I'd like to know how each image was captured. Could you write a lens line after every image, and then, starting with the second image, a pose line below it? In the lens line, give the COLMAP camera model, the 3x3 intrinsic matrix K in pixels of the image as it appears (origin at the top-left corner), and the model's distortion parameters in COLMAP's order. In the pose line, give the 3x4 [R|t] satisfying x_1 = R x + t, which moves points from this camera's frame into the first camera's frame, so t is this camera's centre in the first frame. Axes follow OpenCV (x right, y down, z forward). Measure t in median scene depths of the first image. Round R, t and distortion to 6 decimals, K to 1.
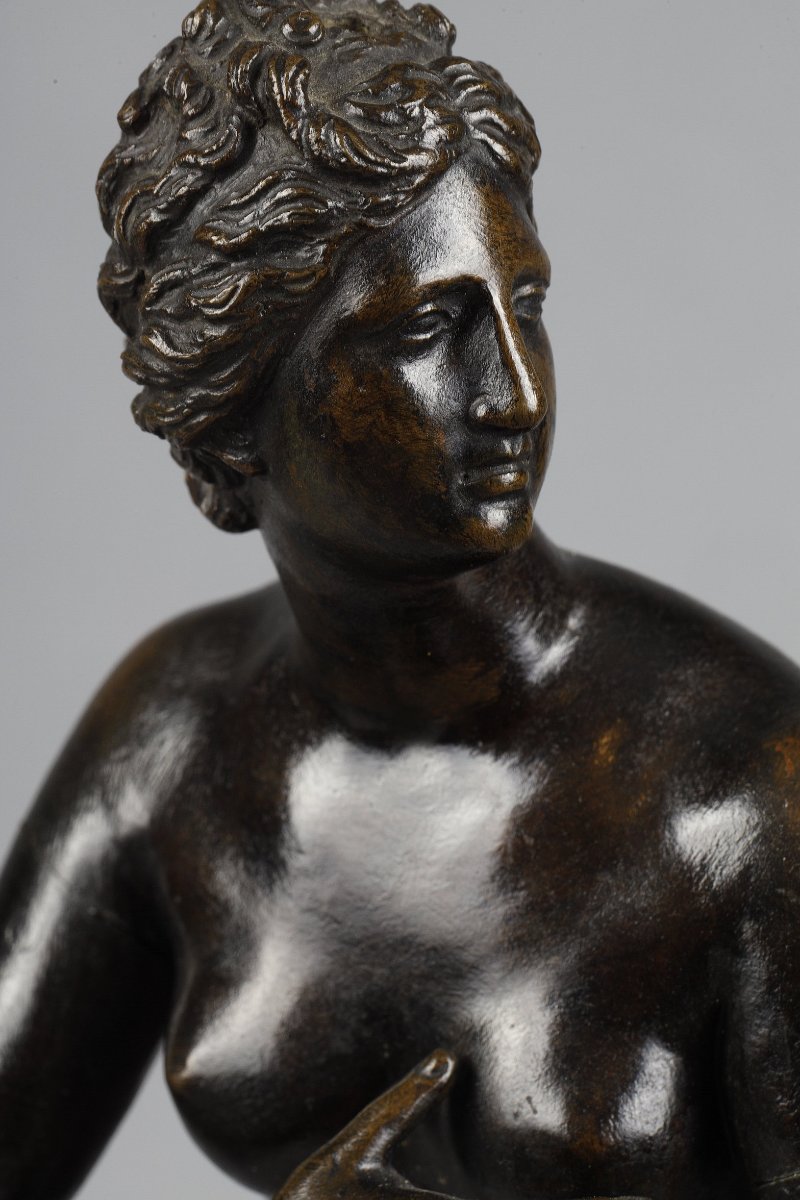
lens RADIAL K [[5805.2, 0, 395.0], [0, 5805.2, 600.9], [0, 0, 1]] dist [-0.400117, 0.000000]
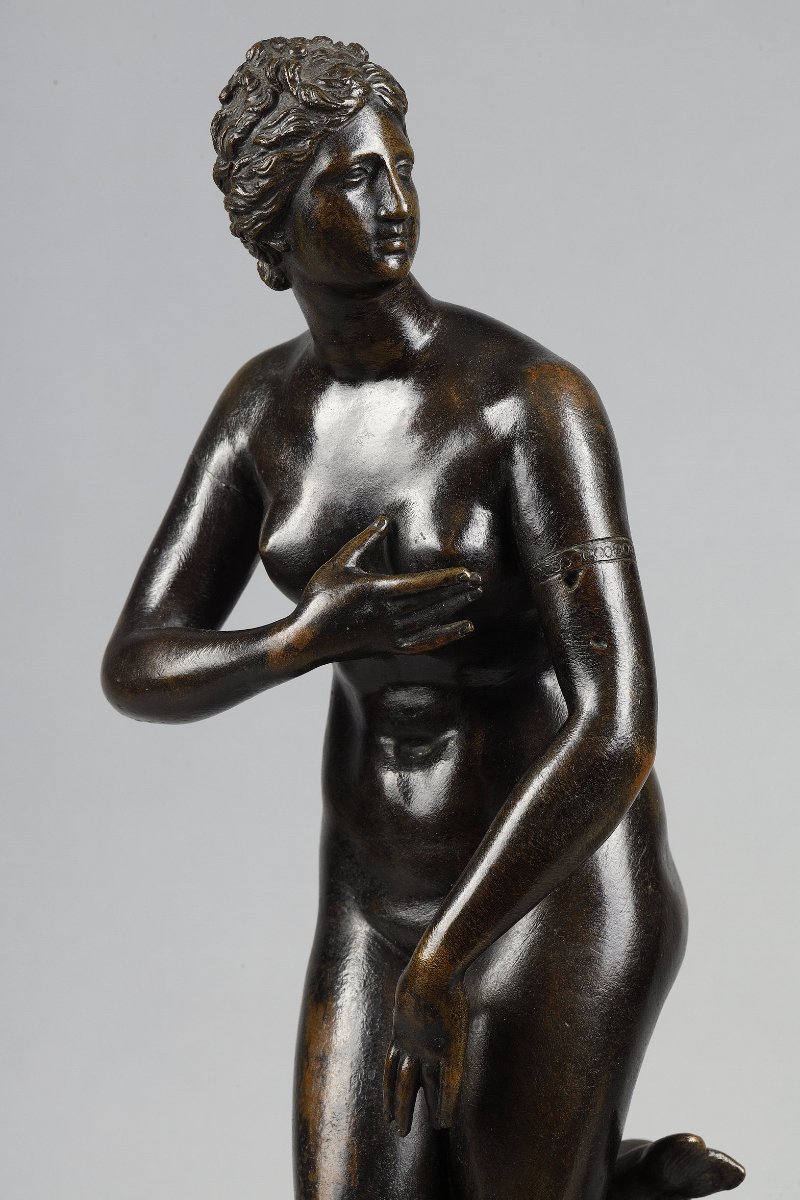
lens RADIAL K [[5805.2, 0, 402.4], [0, 5805.2, 599.0], [0, 0, 1]] dist [-0.400117, 0.000000]
pose [[0.998190, -0.042184, -0.042863, 0.111254], [0.036513, 0.991433, -0.125405, 0.393983], [0.047786, 0.123613, 0.991179, -1.198448]]
